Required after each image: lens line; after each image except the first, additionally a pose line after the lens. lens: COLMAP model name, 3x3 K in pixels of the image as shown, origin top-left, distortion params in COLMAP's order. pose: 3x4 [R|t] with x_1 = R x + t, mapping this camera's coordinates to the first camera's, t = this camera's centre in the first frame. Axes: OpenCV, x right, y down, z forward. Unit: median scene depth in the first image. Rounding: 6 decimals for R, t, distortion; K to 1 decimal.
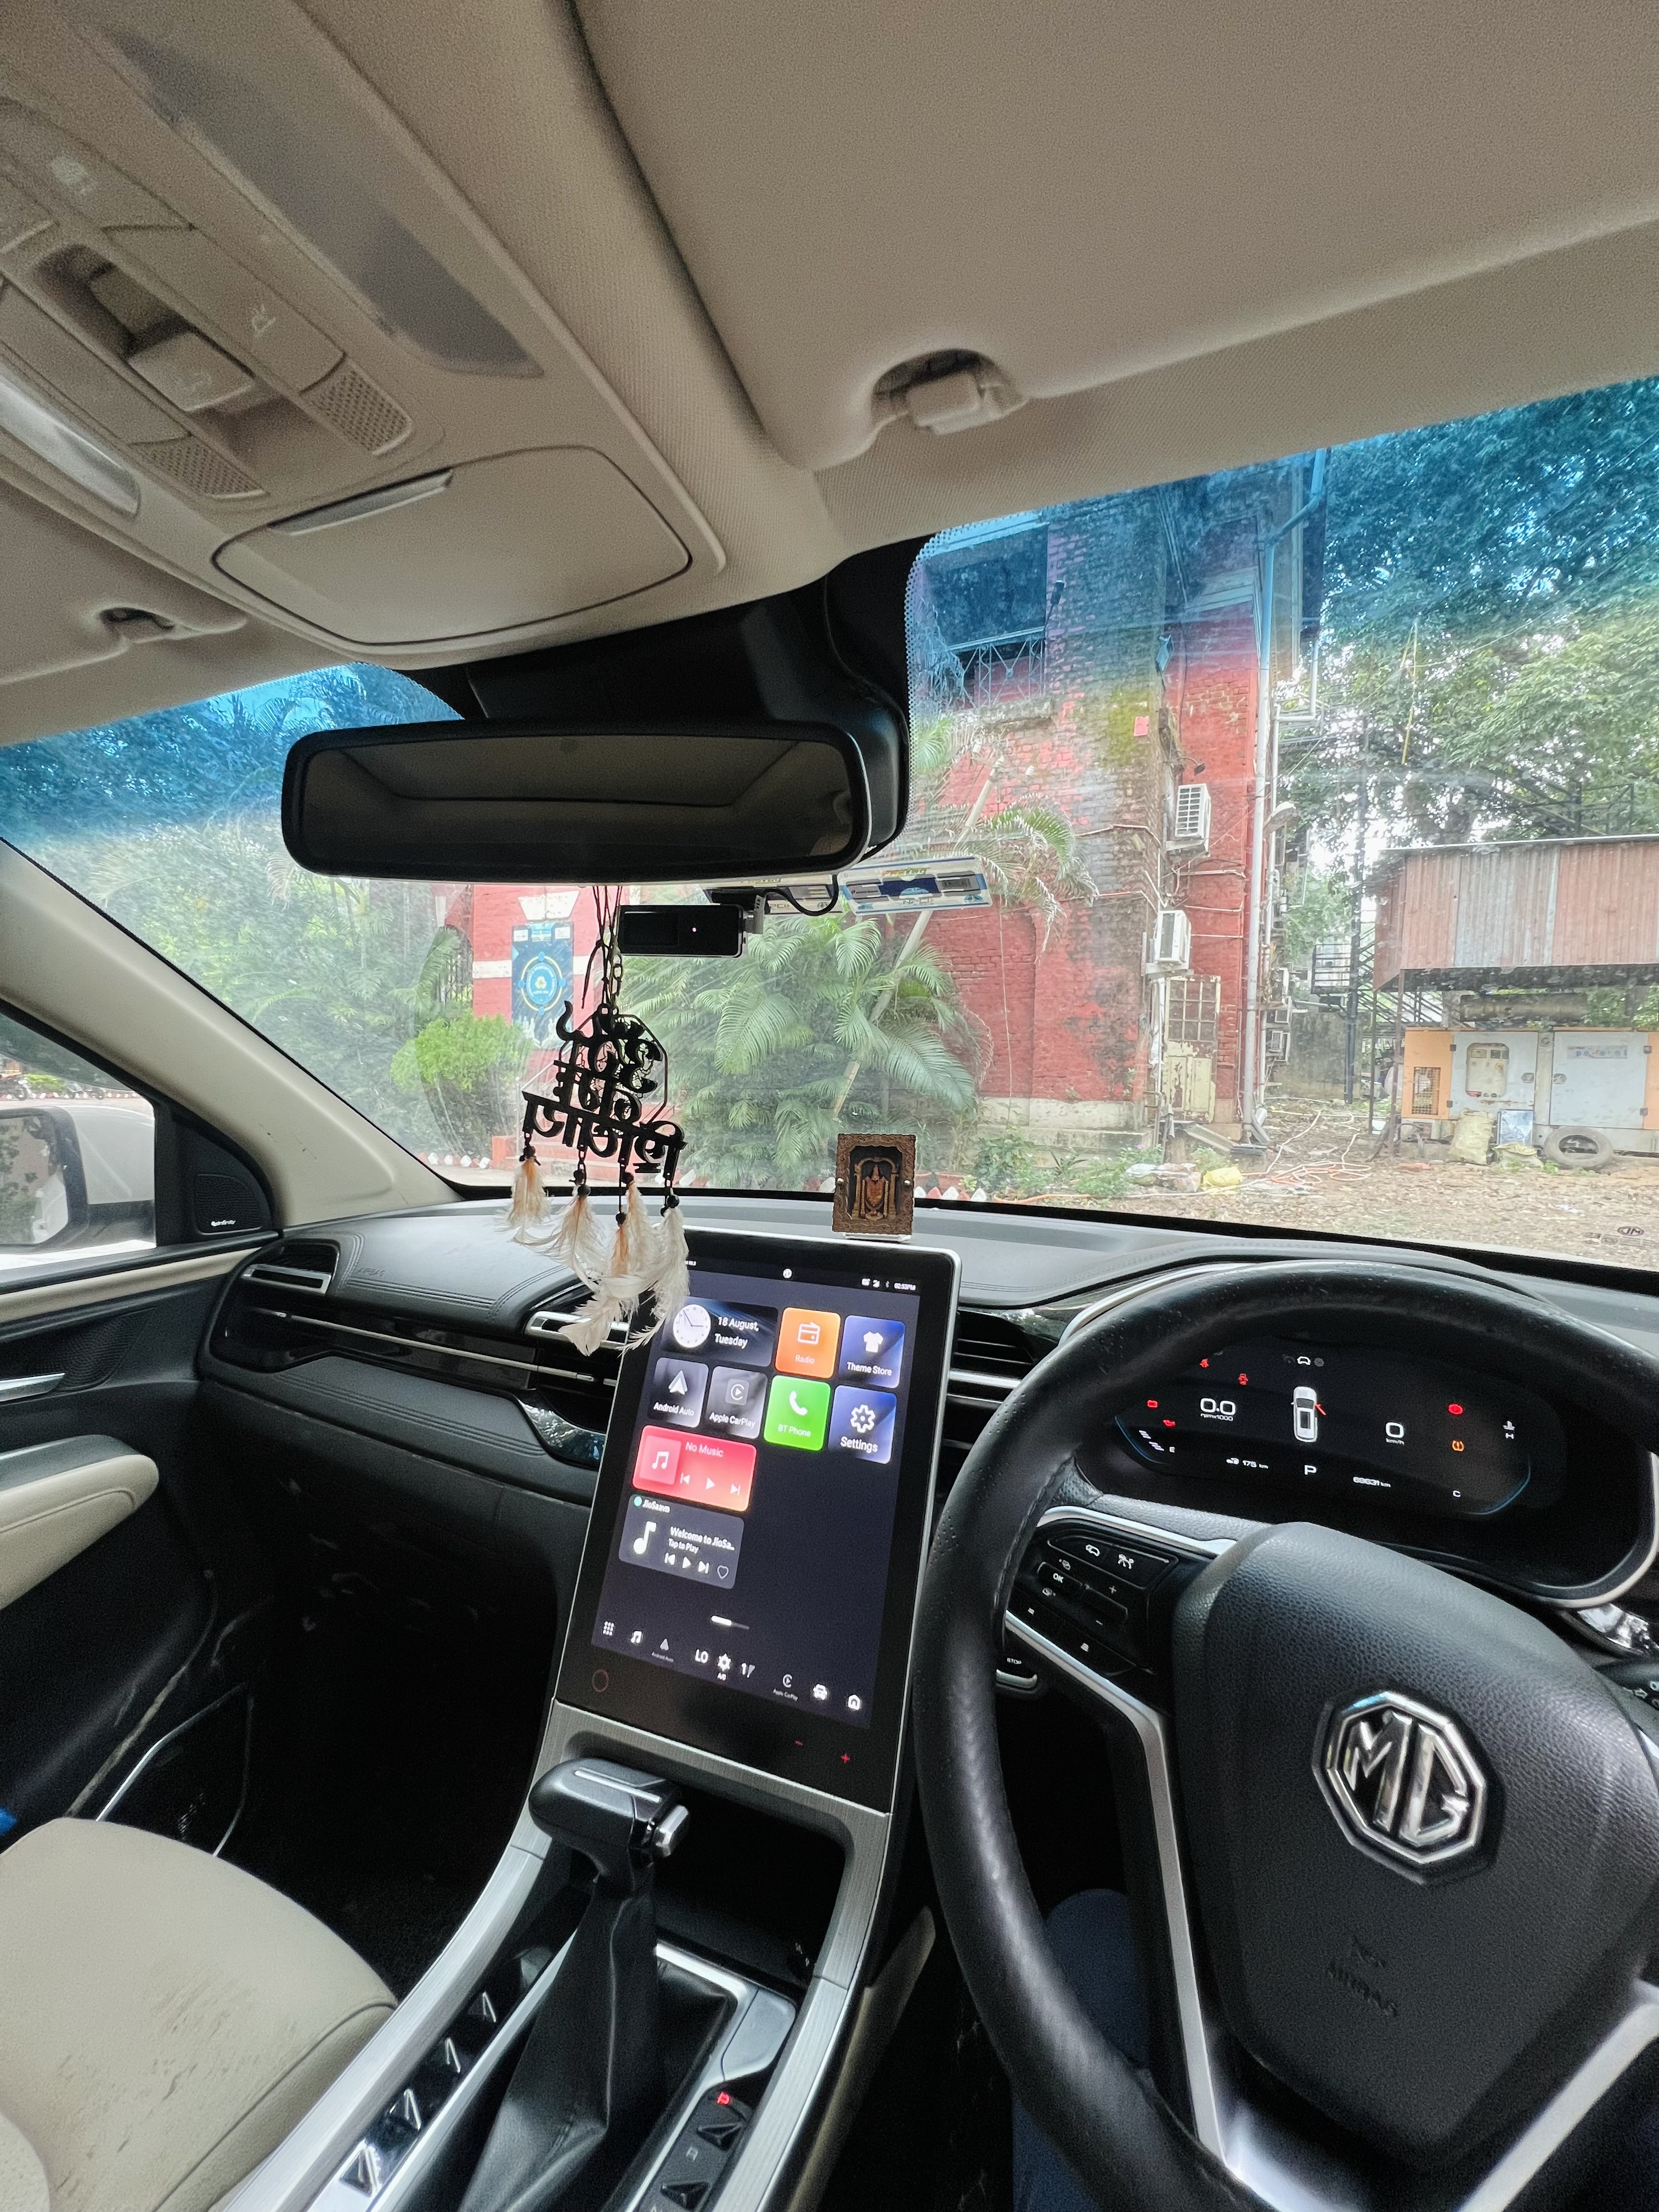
lens RADIAL K [[890.3, 0, 834.7], [0, 890.3, 1102.9], [0, 0, 1]] dist [-0.003208, -0.000580]
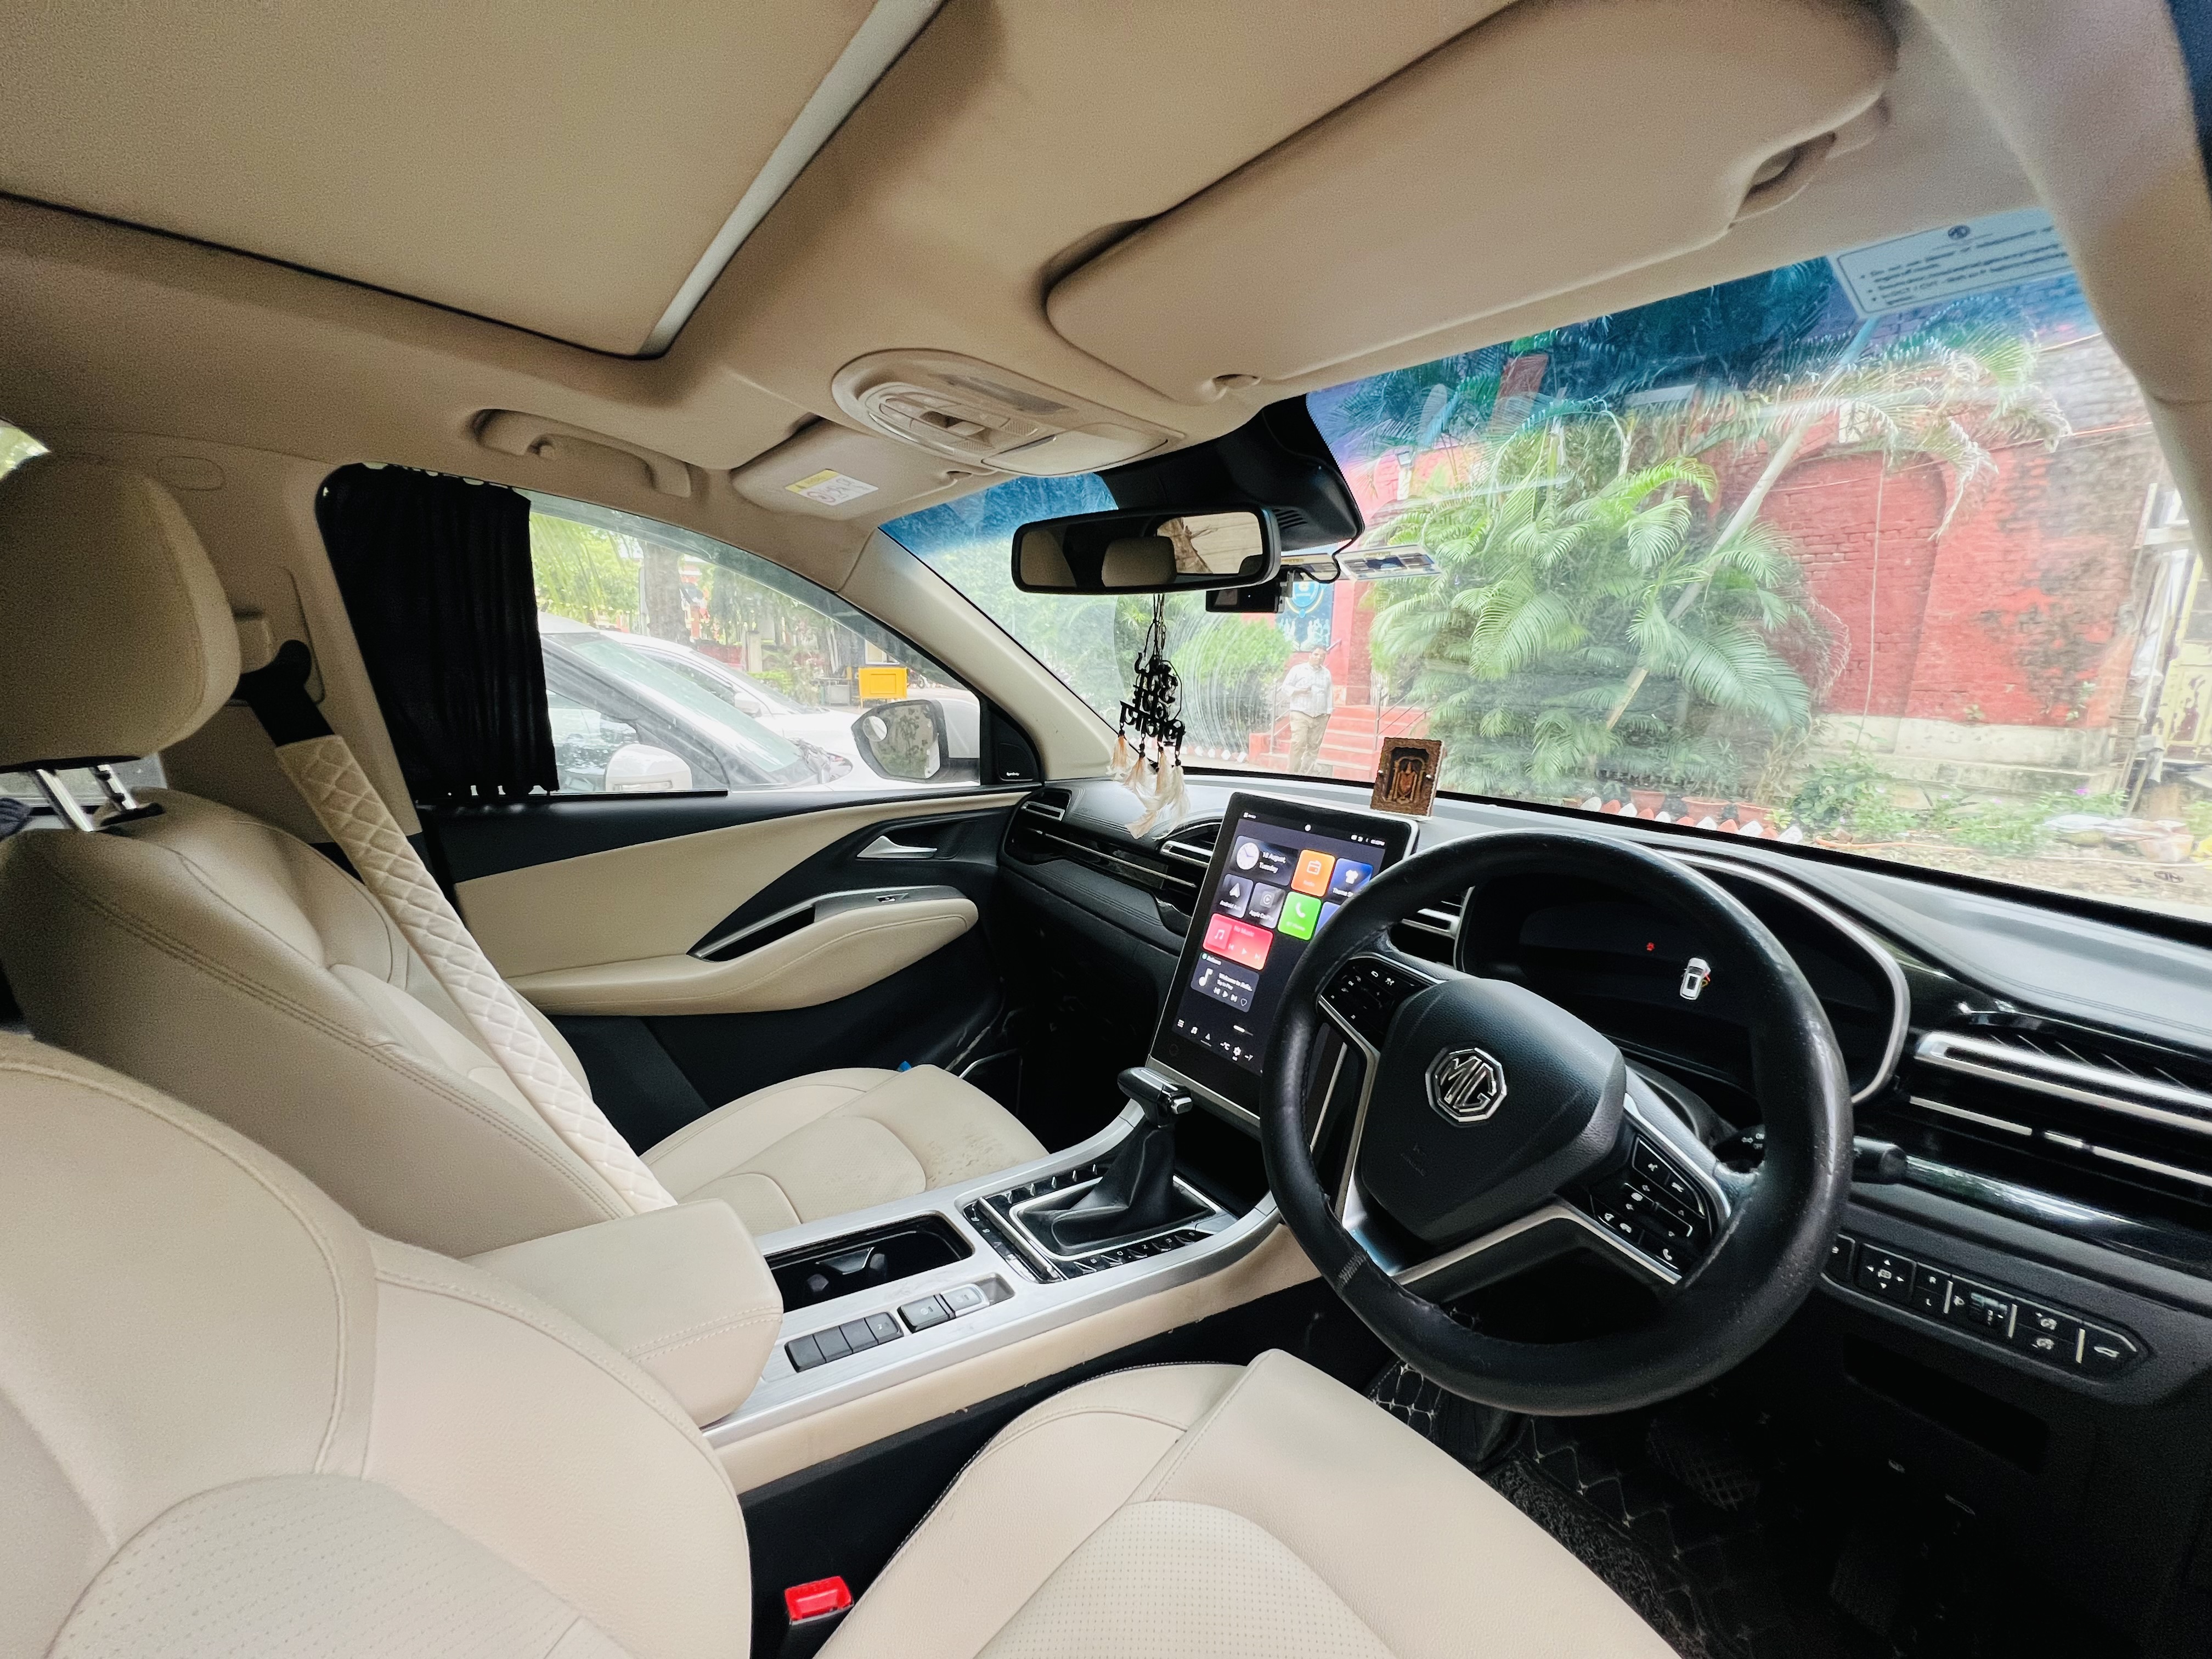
lens RADIAL K [[877.4, 0, 1094.8], [0, 877.4, 824.0], [0, 0, 1]] dist [-0.013348, -0.000424]
pose [[0.853304, 0.100447, -0.511648, 0.283900], [-0.030708, 0.989247, 0.142994, -0.008928], [0.520509, -0.106306, 0.847213, -0.305605]]
